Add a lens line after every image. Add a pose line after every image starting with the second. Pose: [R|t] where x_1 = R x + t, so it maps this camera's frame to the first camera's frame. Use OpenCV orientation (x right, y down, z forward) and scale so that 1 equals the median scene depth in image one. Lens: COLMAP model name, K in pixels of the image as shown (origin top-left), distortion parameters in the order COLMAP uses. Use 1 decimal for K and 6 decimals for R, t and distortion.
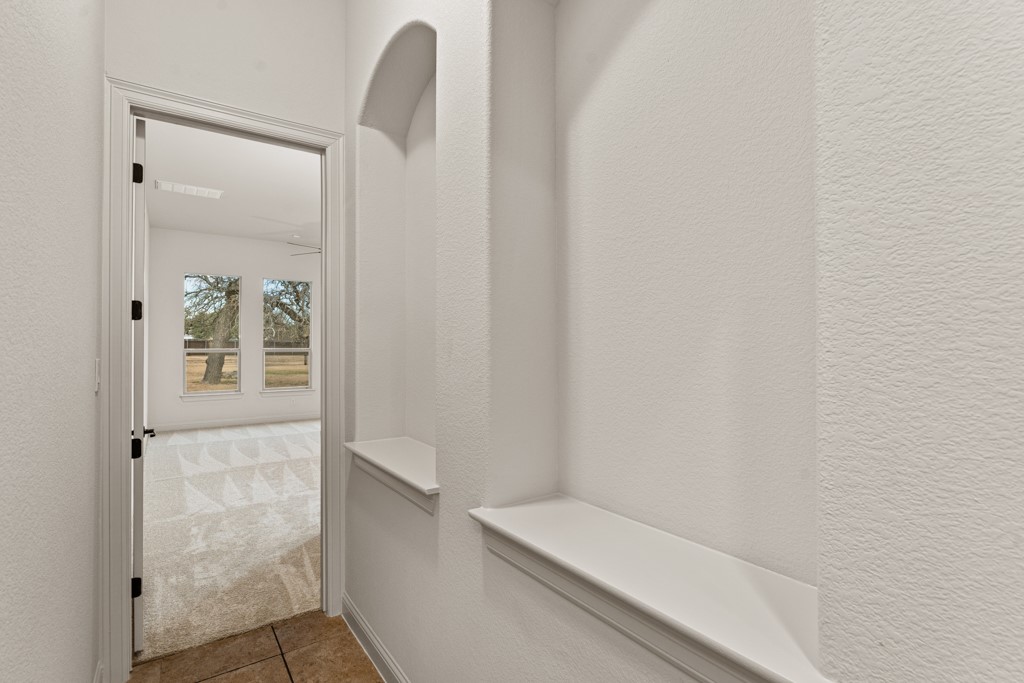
lens RADIAL K [[502.7, 0, 507.1], [0, 502.7, 343.6], [0, 0, 1]] dist [-0.003191, -0.000027]
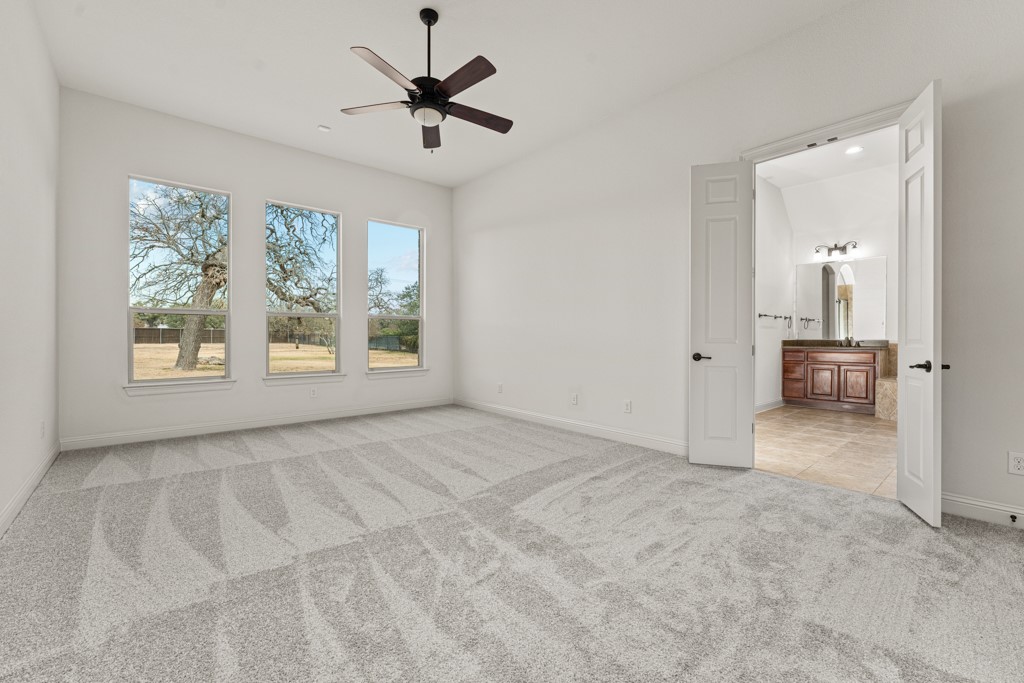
lens RADIAL K [[443.7, 0, 514.6], [0, 443.7, 341.5], [0, 0, 1]] dist [-0.002807, 0.000113]
pose [[0.994497, 0.003416, 0.104714, -0.095451], [-0.004783, 0.999907, 0.012804, 0.016538], [-0.104660, -0.013234, 0.994420, 0.166764]]
